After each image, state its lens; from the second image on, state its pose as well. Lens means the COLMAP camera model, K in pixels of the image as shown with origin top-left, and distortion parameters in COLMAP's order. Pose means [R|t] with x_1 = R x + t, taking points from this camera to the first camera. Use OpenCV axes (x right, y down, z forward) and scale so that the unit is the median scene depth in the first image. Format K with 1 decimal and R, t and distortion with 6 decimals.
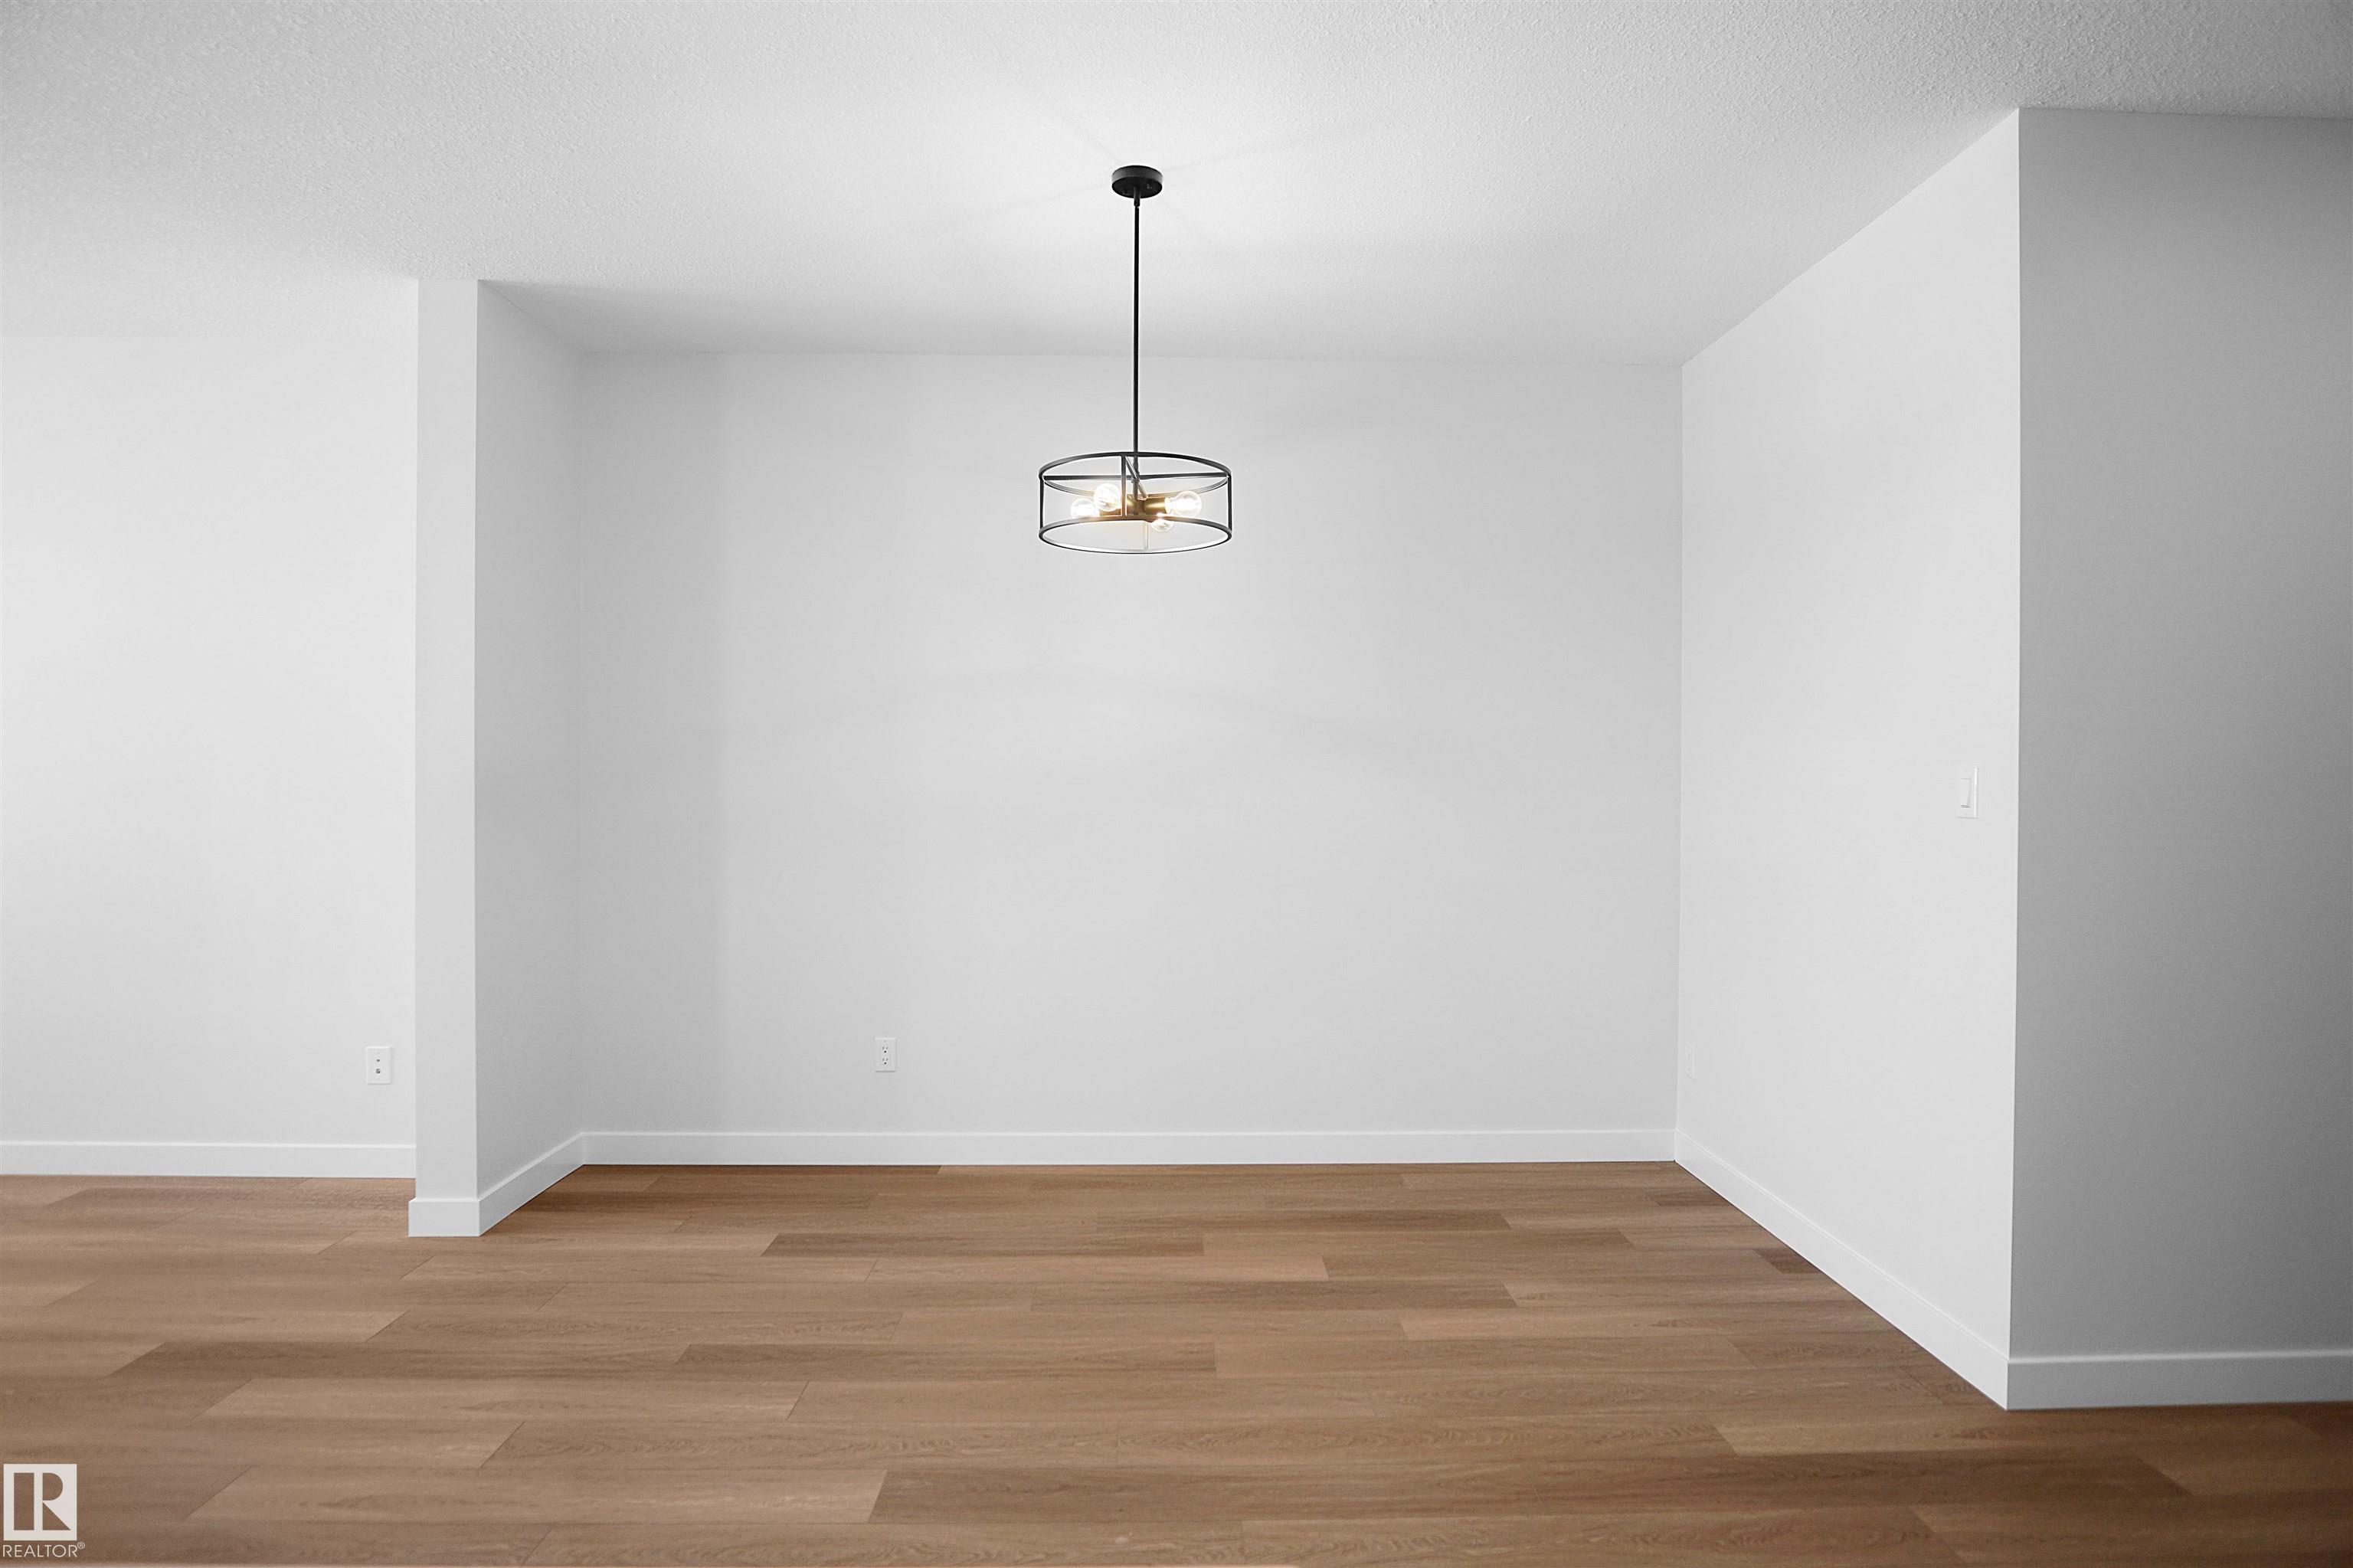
lens RADIAL K [[1257.9, 0, 1189.1], [0, 1257.9, 787.7], [0, 0, 1]] dist [-0.026933, 0.002460]
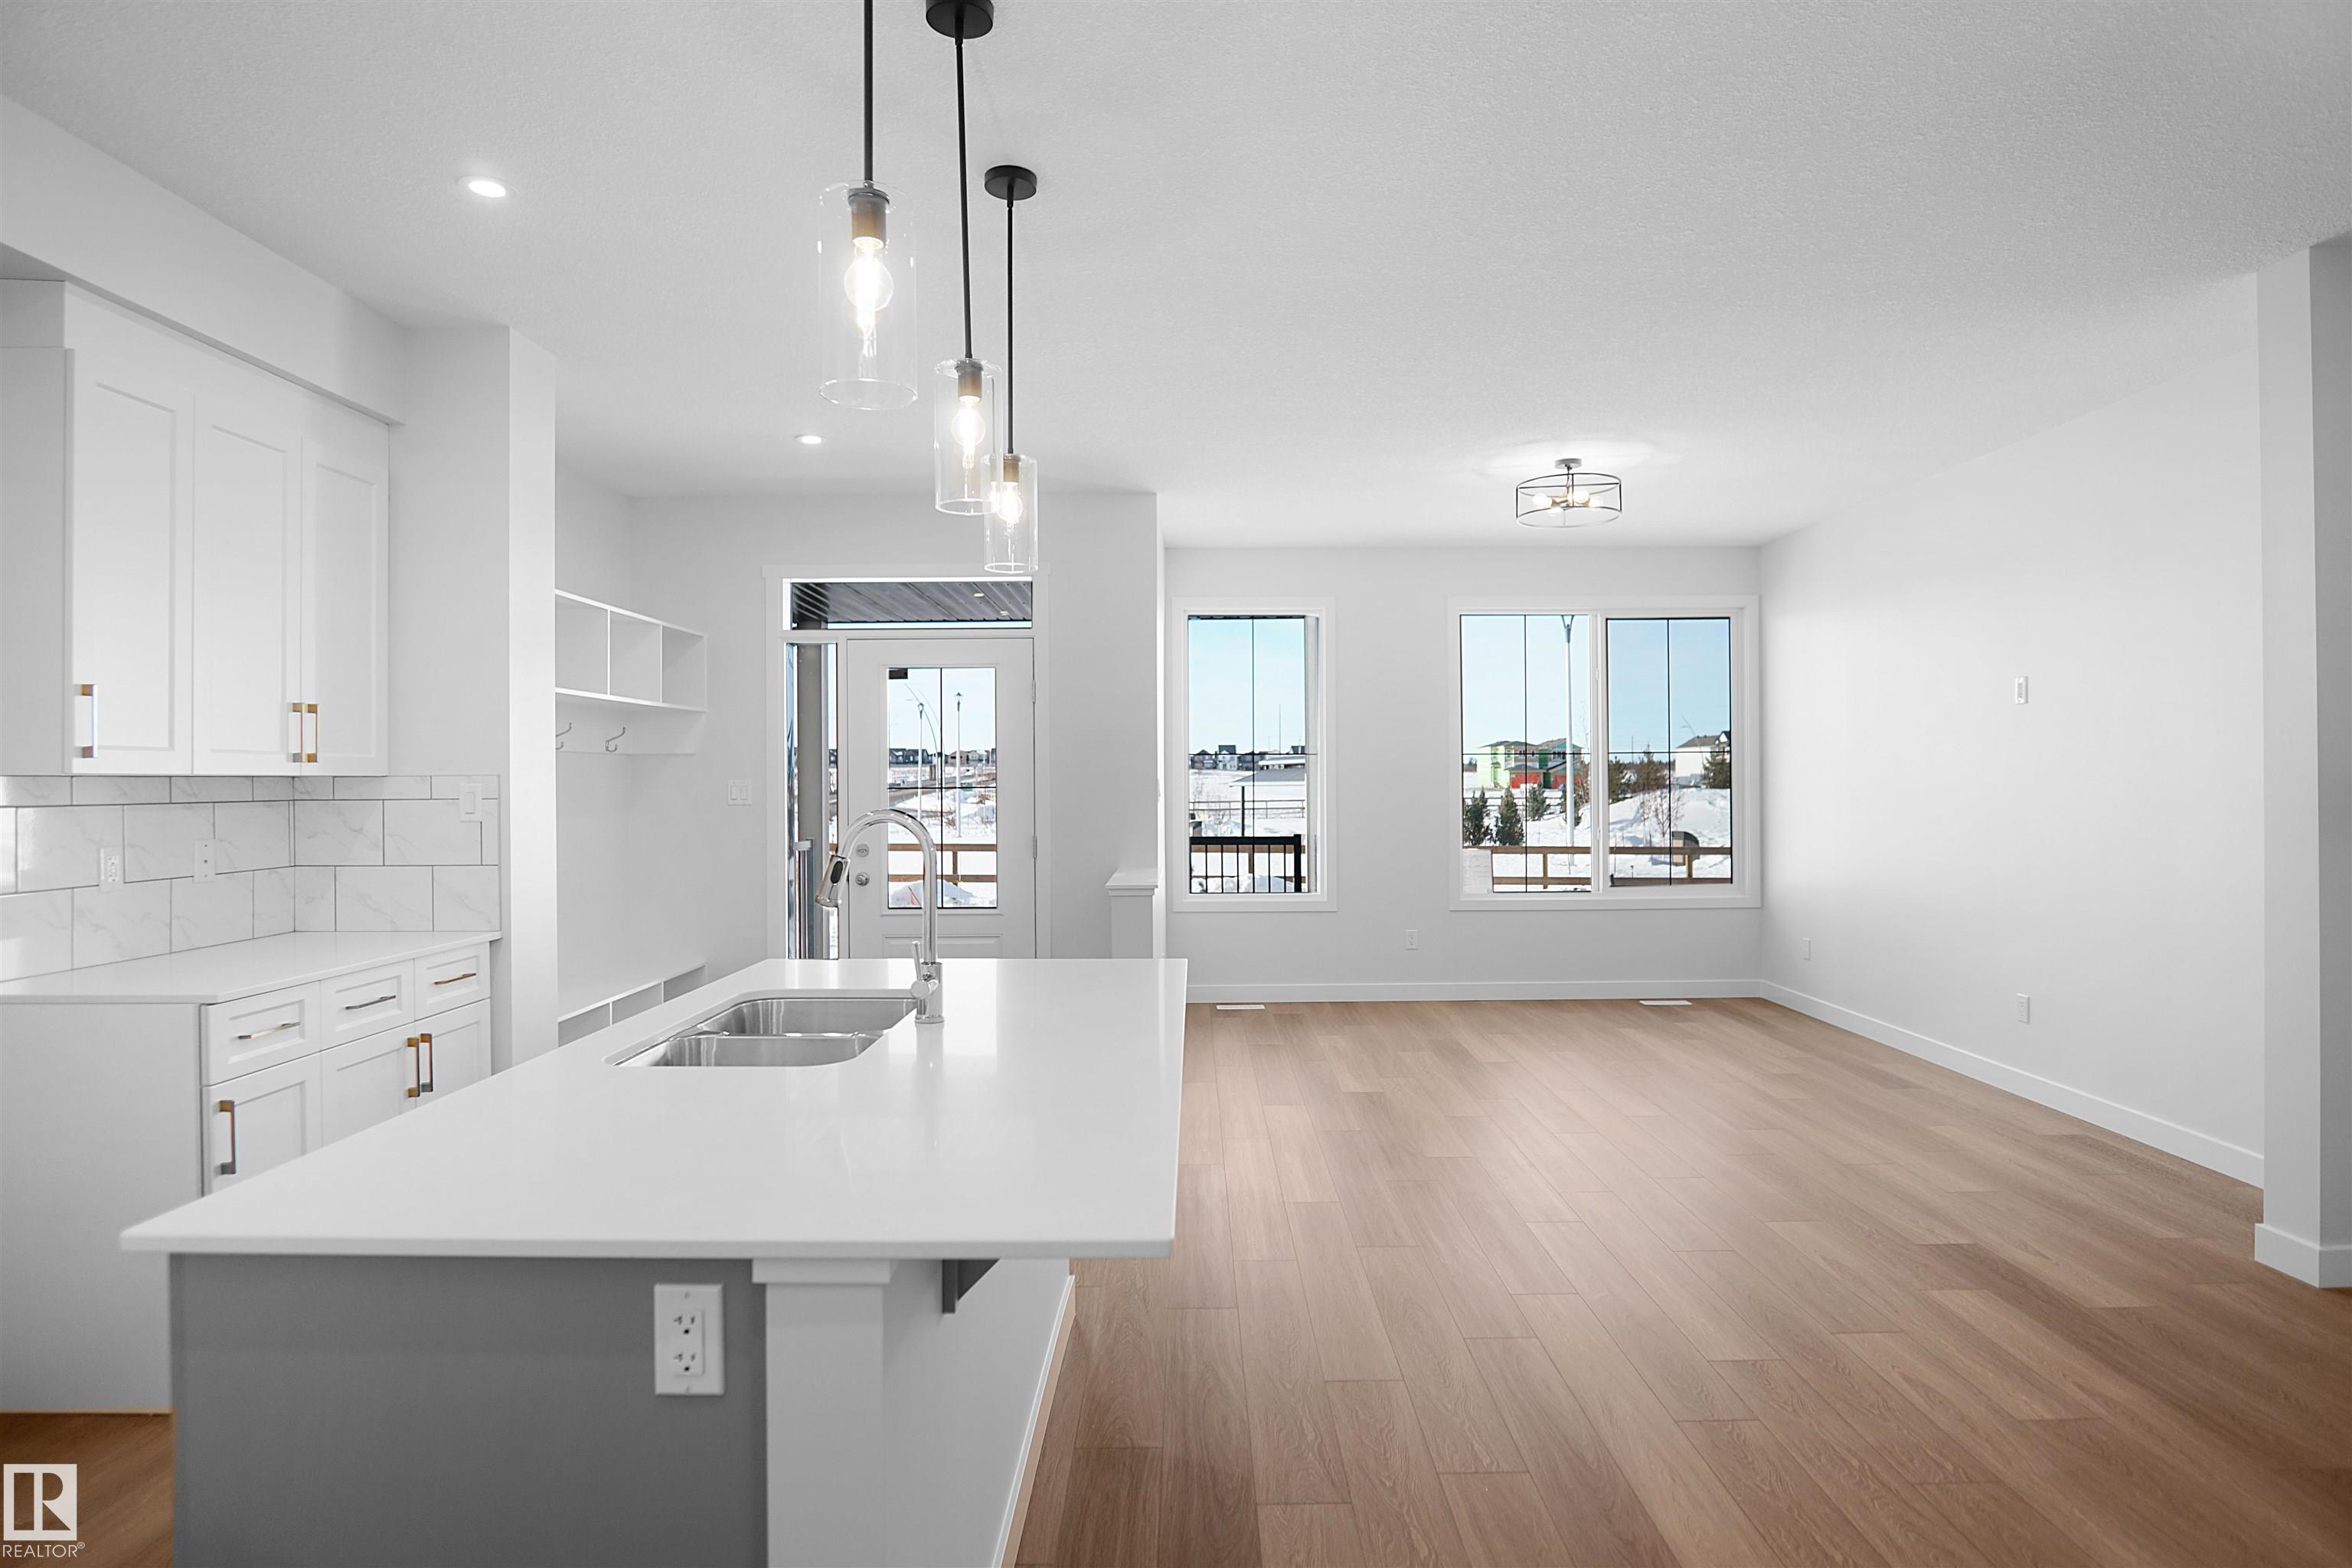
lens RADIAL K [[1281.1, 0, 1192.5], [0, 1281.1, 783.4], [0, 0, 1]] dist [-0.036102, 0.011327]
pose [[-0.037059, -0.005761, -0.999296, 0.434457], [0.001094, 0.999983, -0.005806, -0.006725], [0.999312, -0.001309, -0.037052, 0.236827]]
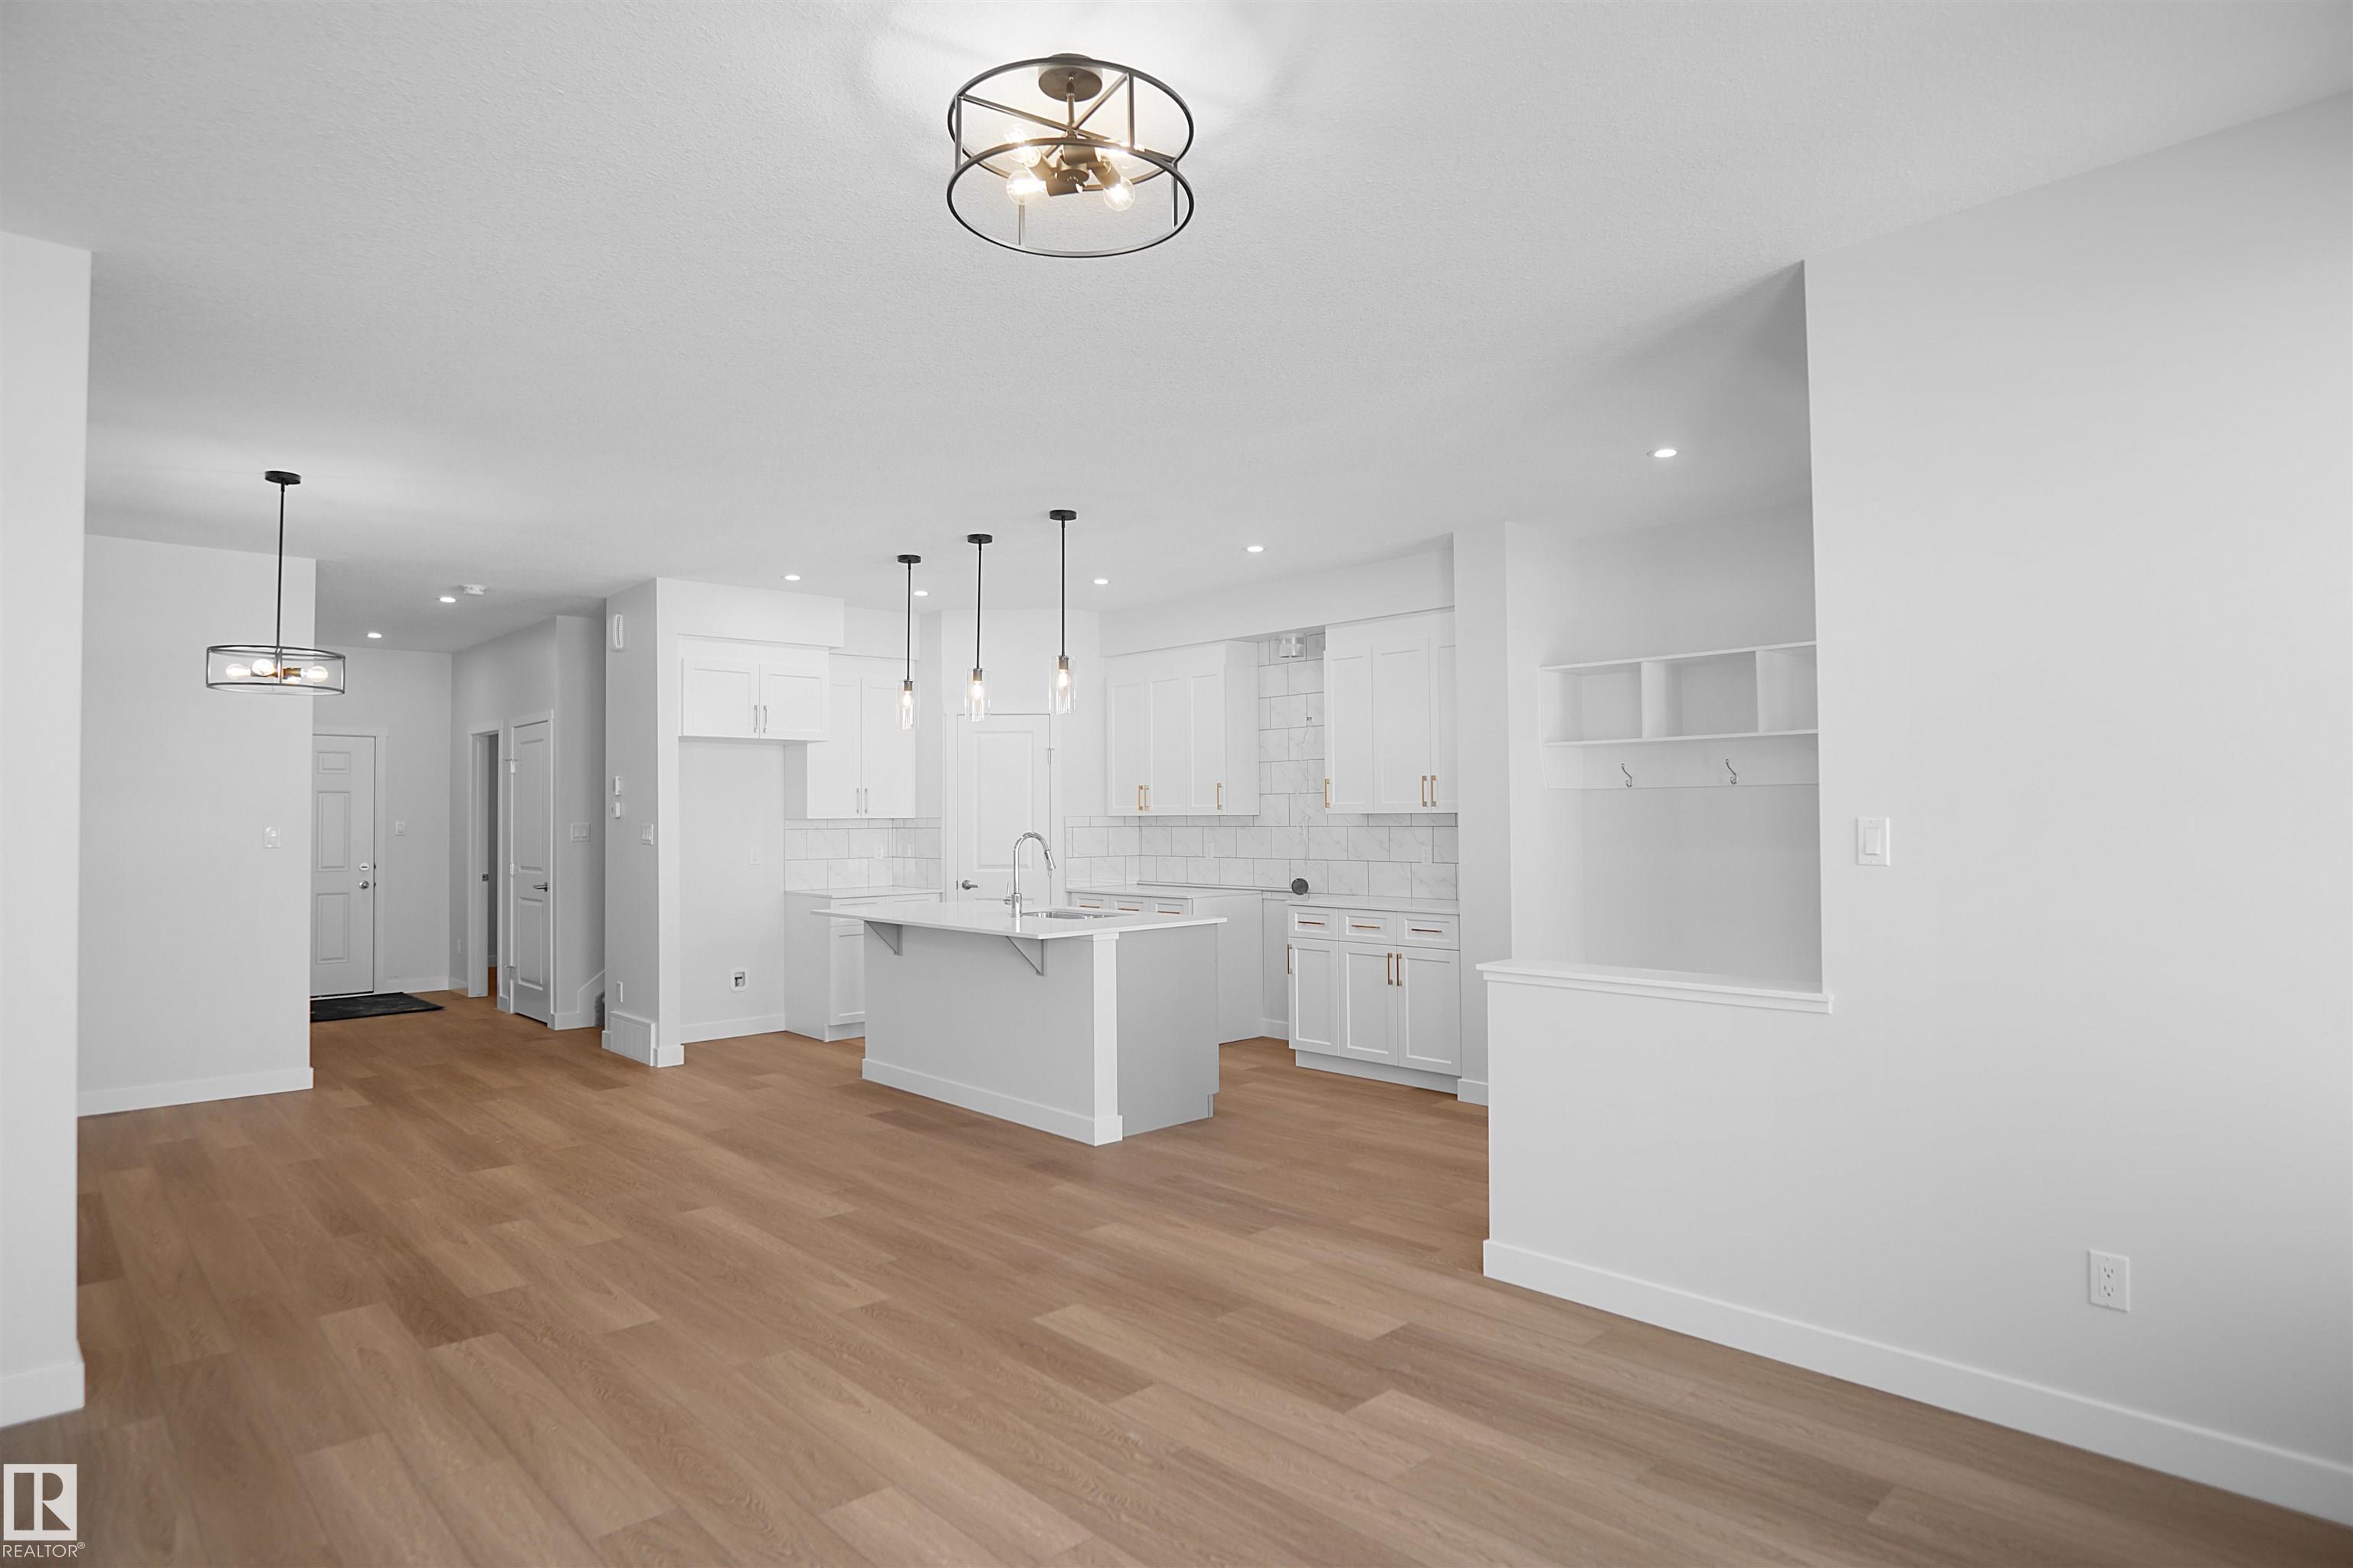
lens RADIAL K [[1281.7, 0, 1193.0], [0, 1281.7, 783.4], [0, 0, 1]] dist [-0.036102, 0.011327]
pose [[-0.662071, 0.016582, 0.749258, -1.985611], [0.005706, 0.999838, -0.017086, -0.036202], [-0.749419, -0.007037, -0.662058, 1.141215]]
